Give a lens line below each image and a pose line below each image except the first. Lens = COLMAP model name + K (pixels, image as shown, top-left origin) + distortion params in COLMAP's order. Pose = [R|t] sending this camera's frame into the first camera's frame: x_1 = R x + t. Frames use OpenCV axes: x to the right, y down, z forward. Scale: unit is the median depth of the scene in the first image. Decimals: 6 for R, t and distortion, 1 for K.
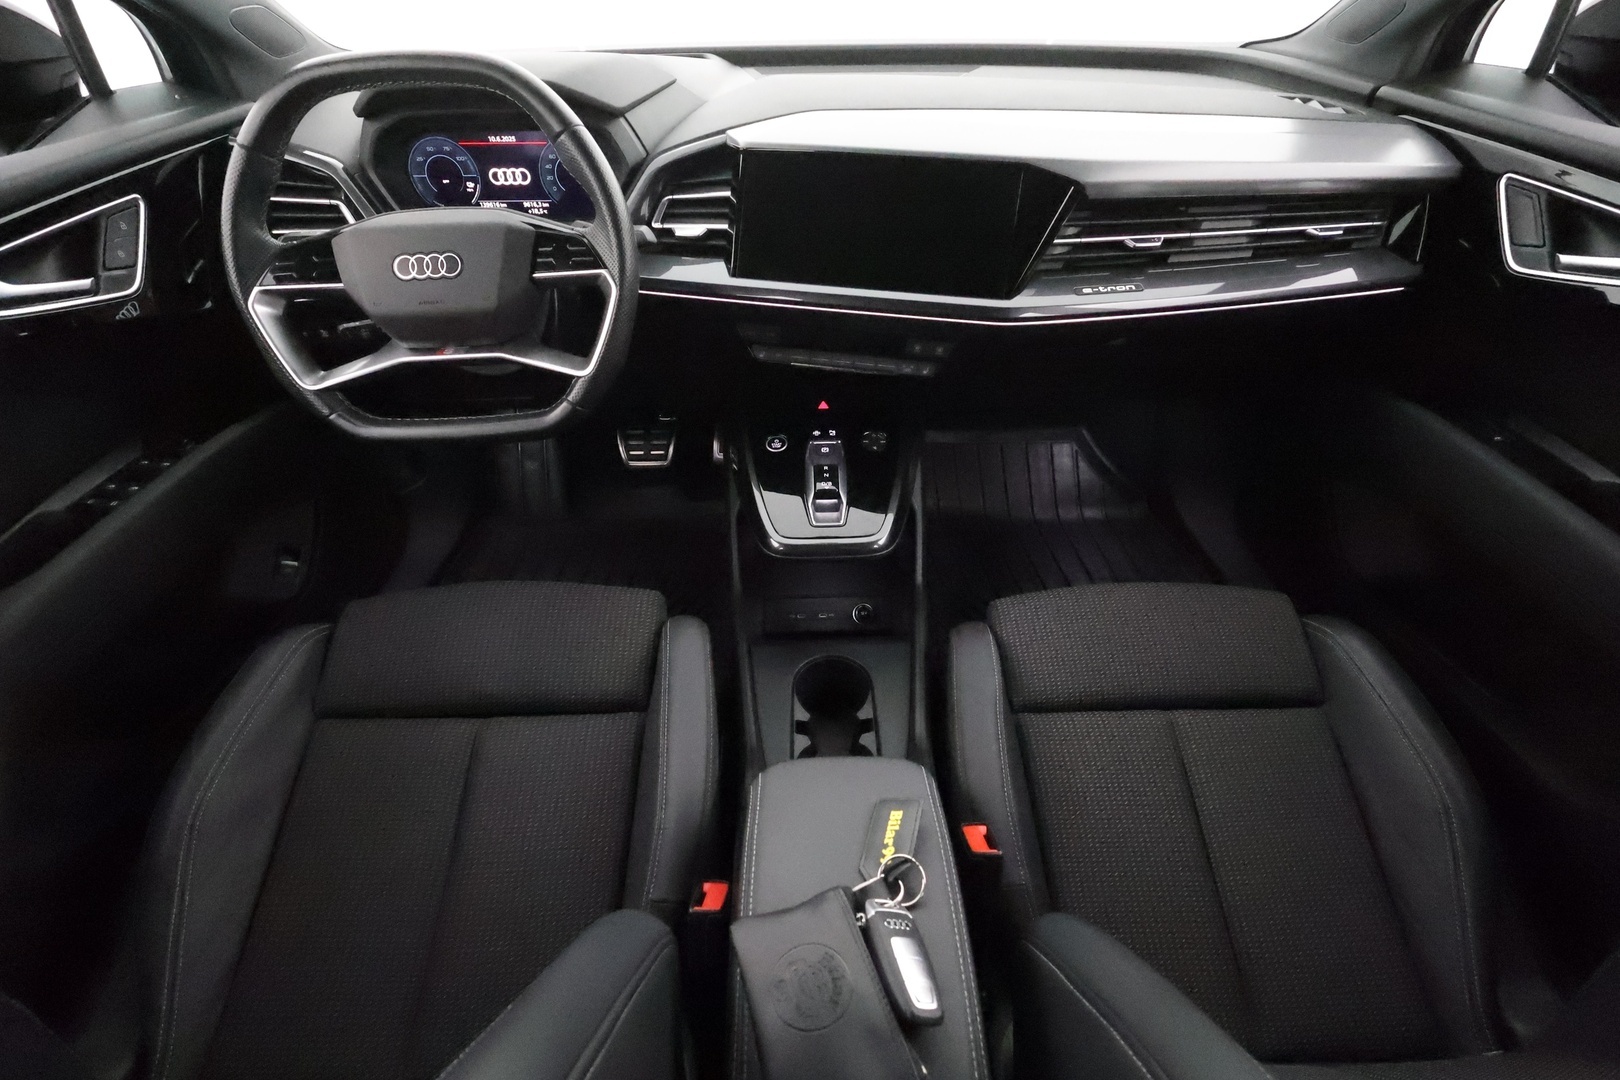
lens RADIAL K [[755.4, 0, 819.1], [0, 755.4, 543.2], [0, 0, 1]] dist [0.001382, 0.001069]
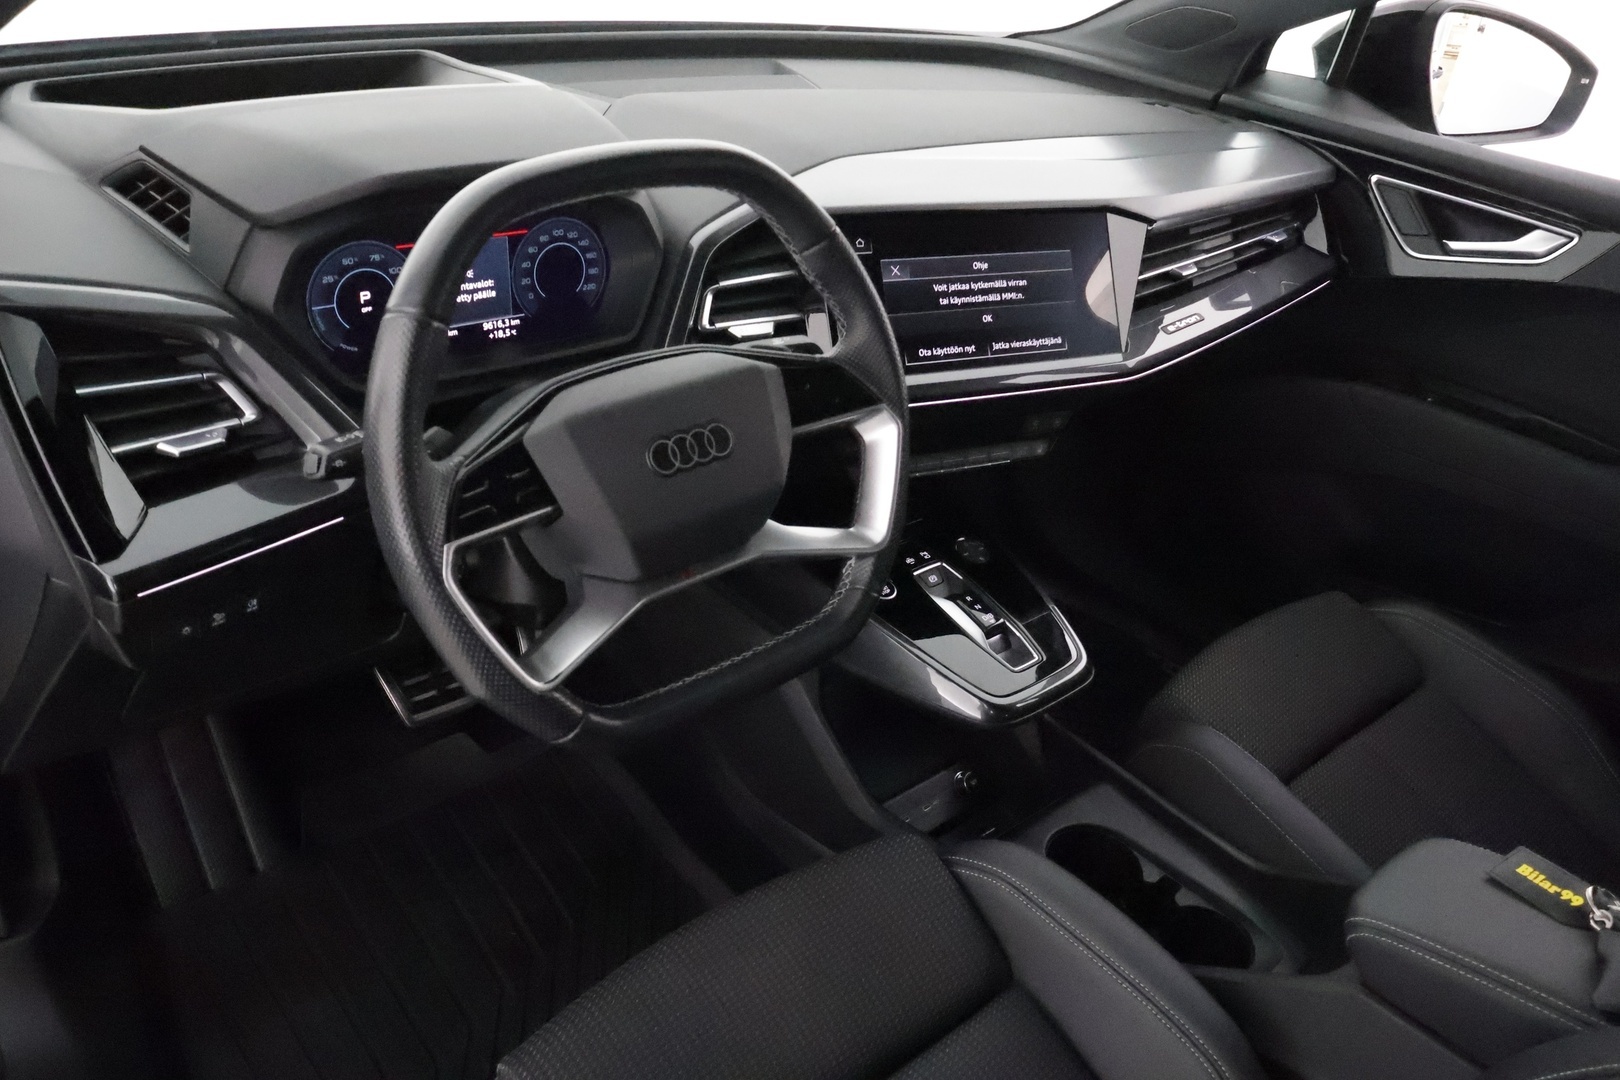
lens RADIAL K [[1279.2, 0, 816.4], [0, 1279.2, 543.2], [0, 0, 1]] dist [0.002250, 0.005658]
pose [[0.760455, -0.248262, 0.600061, -0.888829], [0.319504, 0.947497, -0.012900, -0.190562], [-0.565354, 0.201532, 0.799850, 0.056255]]
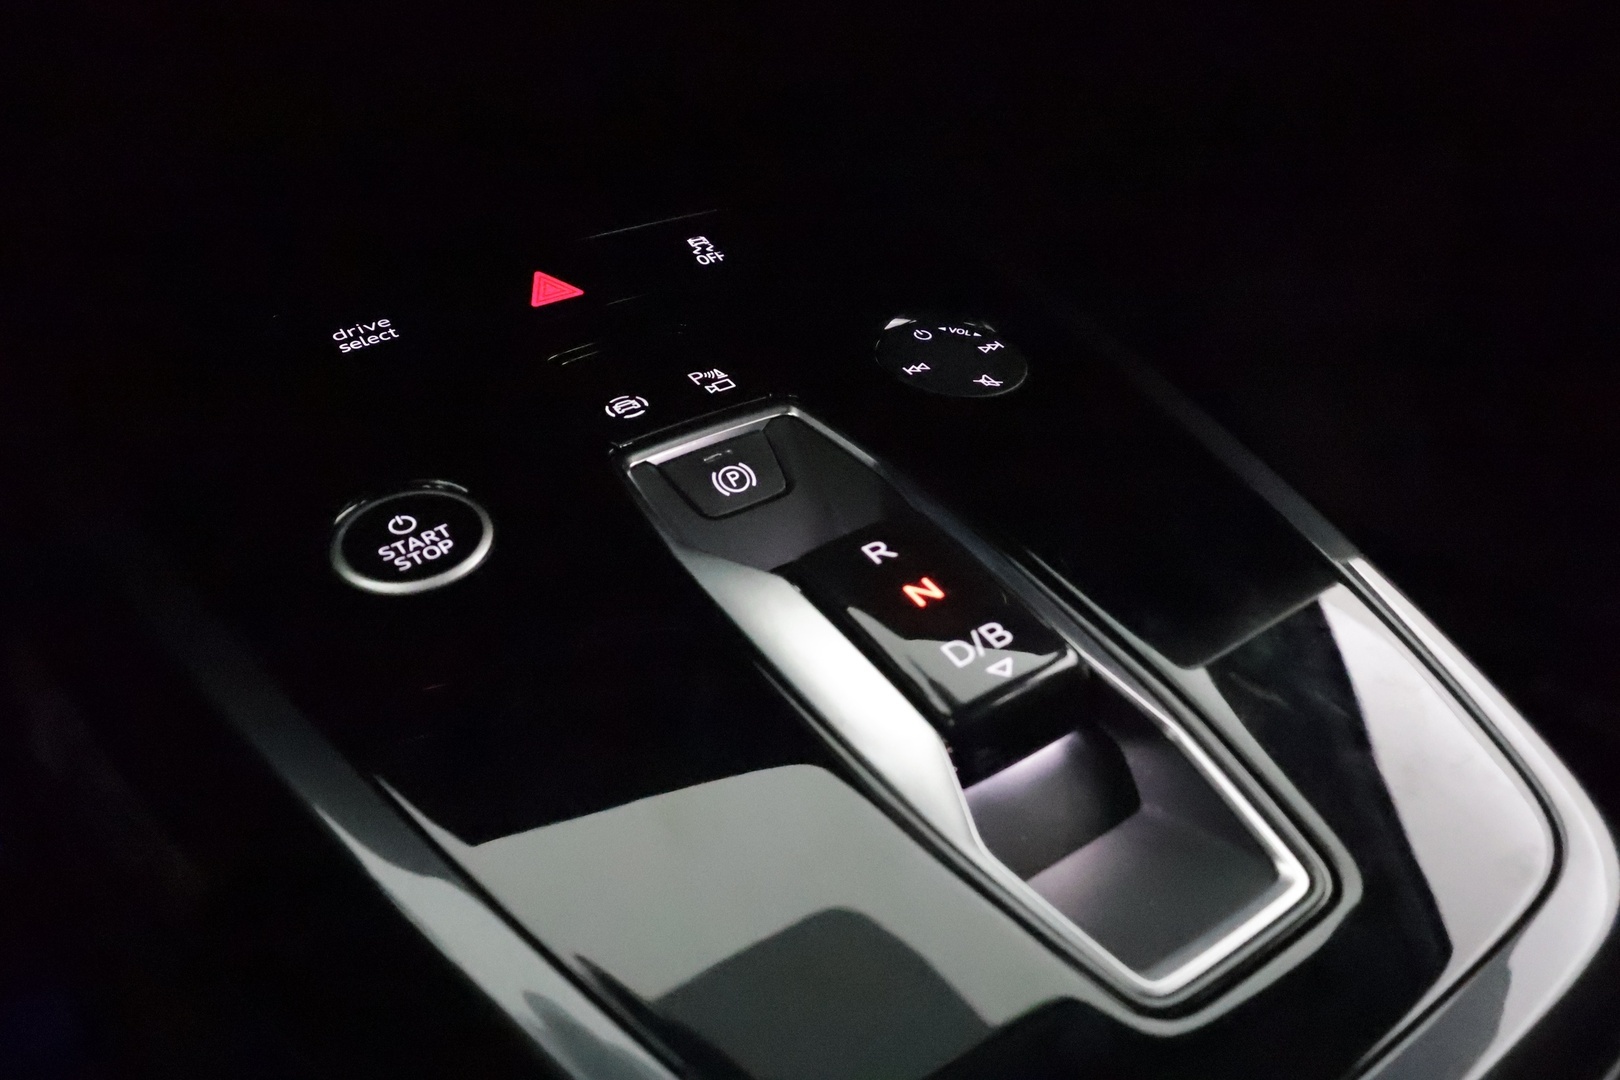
lens RADIAL K [[1279.2, 0, 816.4], [0, 1279.2, 543.2], [0, 0, 1]] dist [0.002250, 0.005658]
pose [[0.825660, -0.307169, 0.473215, -0.114129], [0.394985, 0.913647, -0.096105, -0.086028], [-0.402831, 0.266263, 0.875689, 0.827197]]
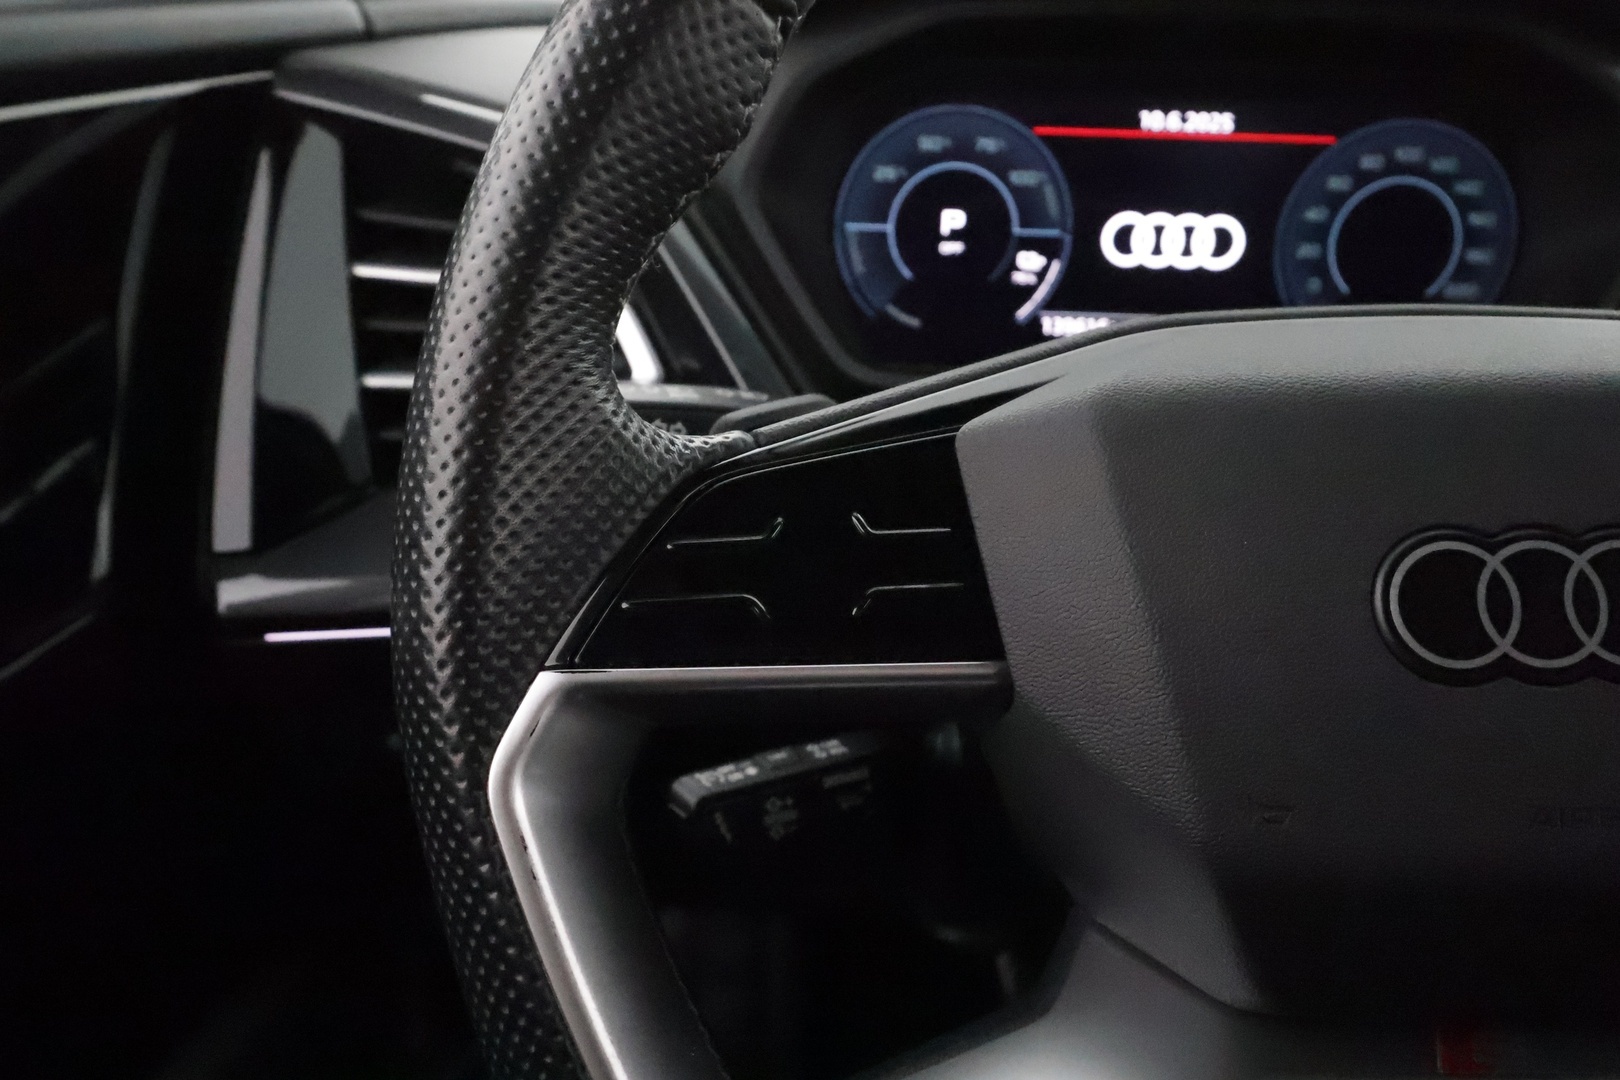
lens RADIAL K [[1279.2, 0, 816.4], [0, 1279.2, 543.2], [0, 0, 1]] dist [0.002250, 0.005658]
pose [[0.998531, 0.047133, -0.026737, -0.541389], [-0.052833, 0.956464, -0.287028, -0.229038], [0.012045, 0.288019, 0.957549, 0.571236]]
